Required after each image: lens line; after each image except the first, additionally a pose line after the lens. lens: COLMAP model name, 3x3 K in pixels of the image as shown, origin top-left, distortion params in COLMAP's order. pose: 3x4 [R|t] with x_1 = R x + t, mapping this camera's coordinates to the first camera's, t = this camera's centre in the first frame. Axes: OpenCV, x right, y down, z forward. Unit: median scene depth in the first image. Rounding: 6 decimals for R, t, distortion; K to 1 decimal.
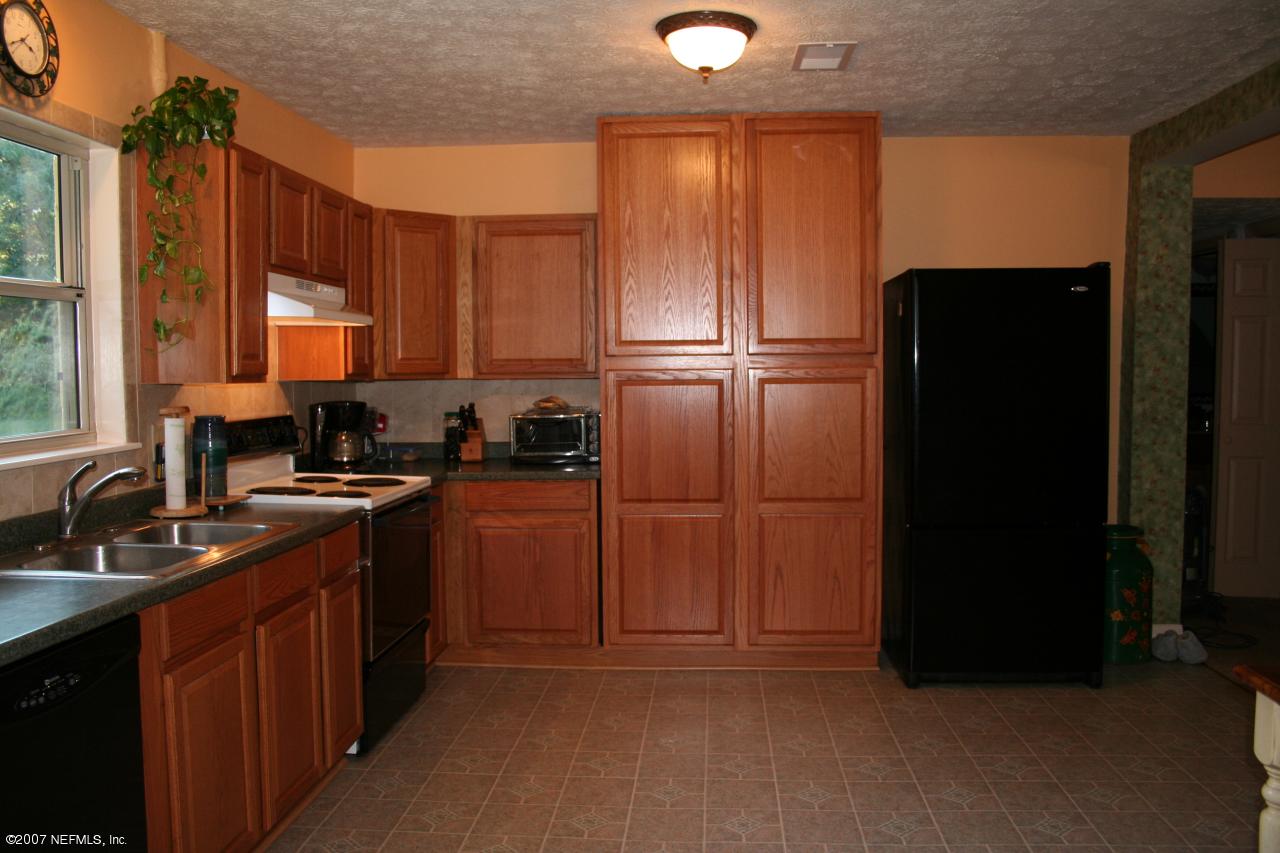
lens RADIAL K [[1078.2, 0, 640.0], [0, 1078.2, 426.5], [0, 0, 1]] dist [-0.141680, 0.141543]
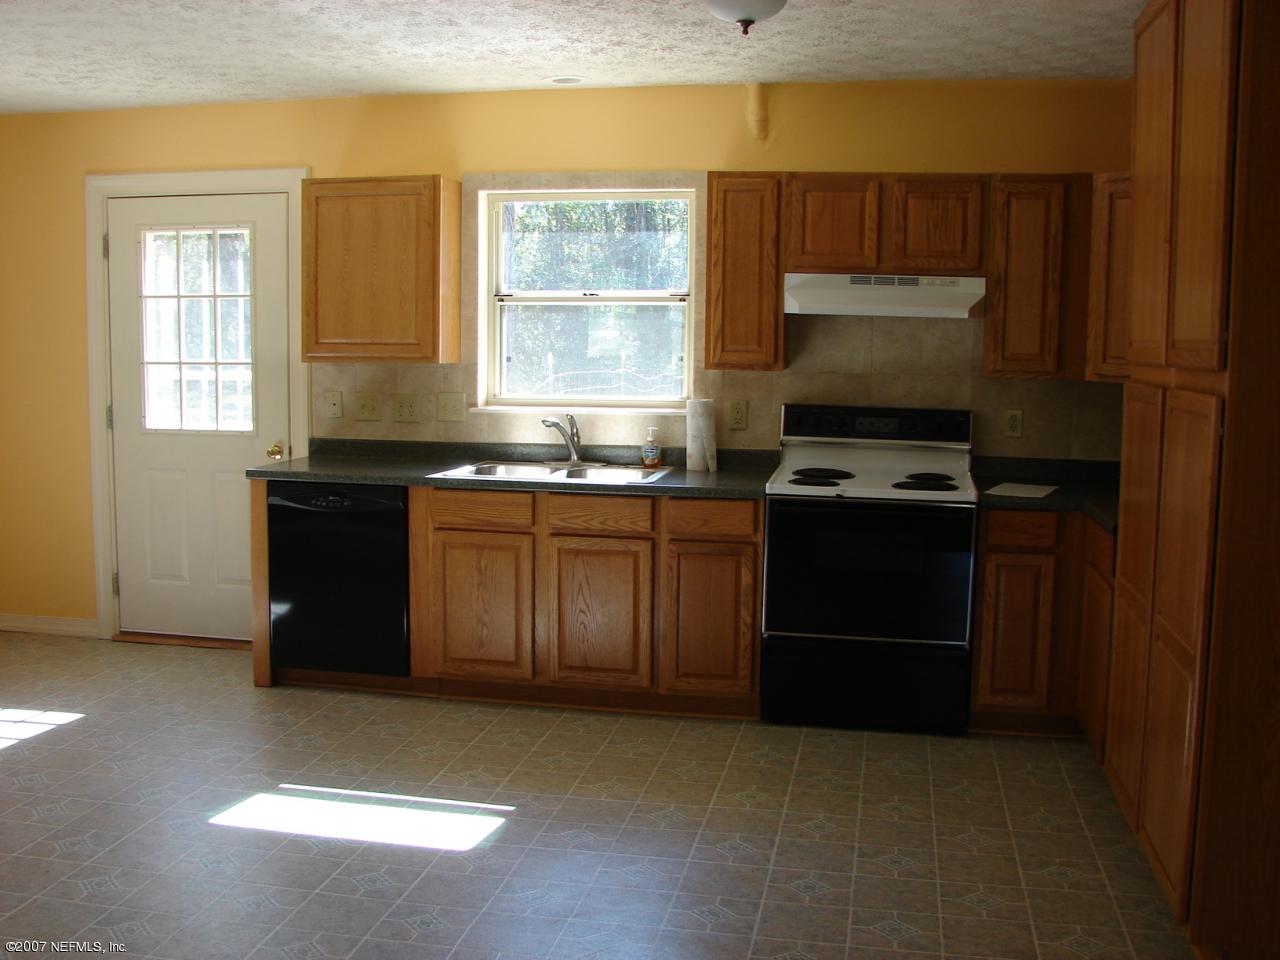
lens RADIAL K [[1445.4, 0, 640.0], [0, 1445.4, 480.0], [0, 0, 1]] dist [-0.127822, 0.033403]
pose [[-0.124189, 0.120712, -0.984889, 0.947649], [-0.066323, 0.989343, 0.129621, -0.091665], [0.990040, 0.081419, -0.114859, 0.818015]]
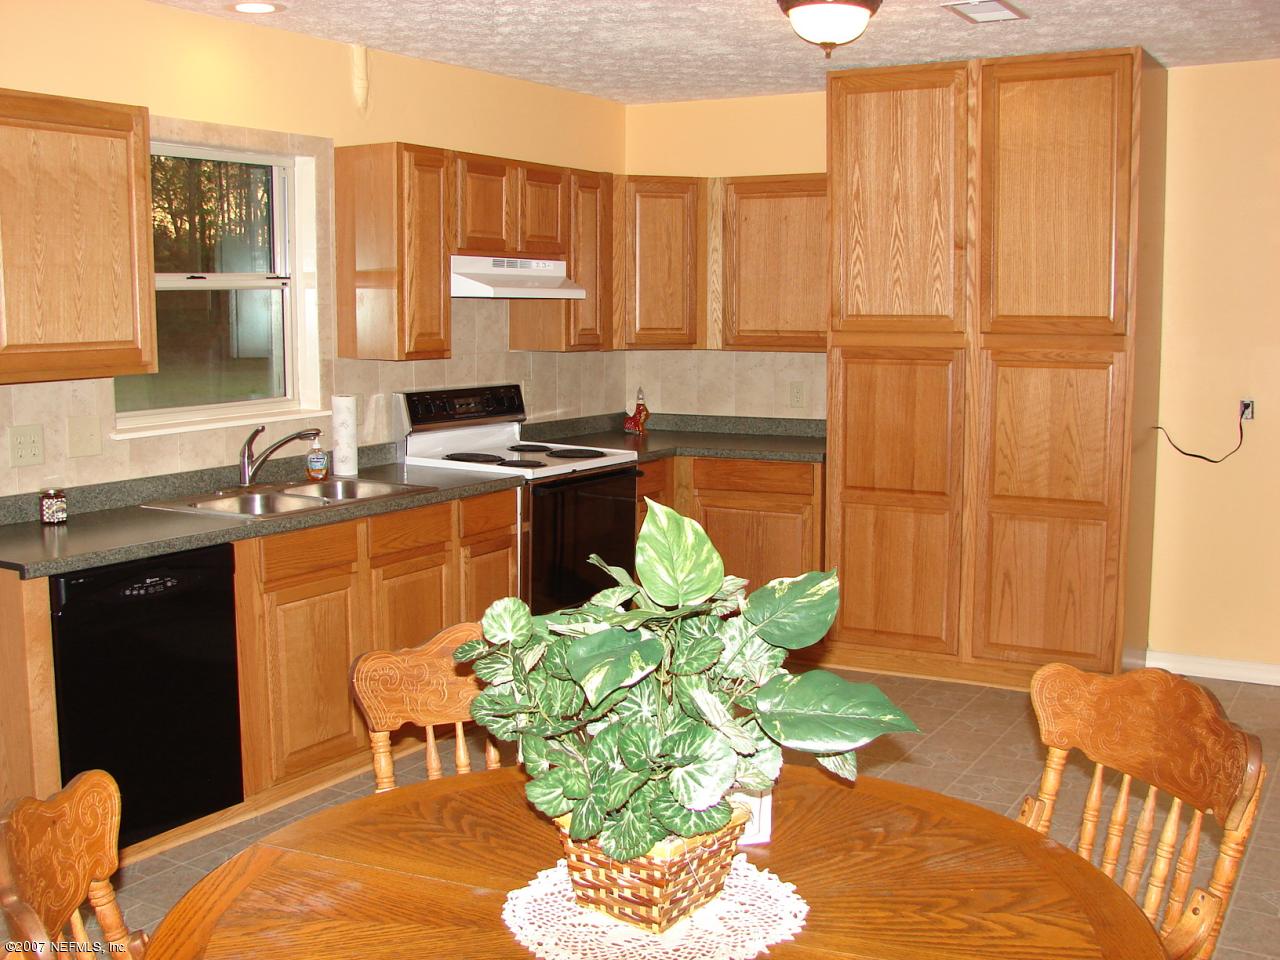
lens RADIAL K [[1445.4, 0, 640.0], [0, 1445.4, 480.0], [0, 0, 1]] dist [-0.127822, 0.033403]
pose [[0.895934, 0.060847, -0.439999, 0.377204], [-0.029856, 0.996582, 0.077022, -0.028347], [0.443182, -0.055870, 0.894689, -0.192582]]
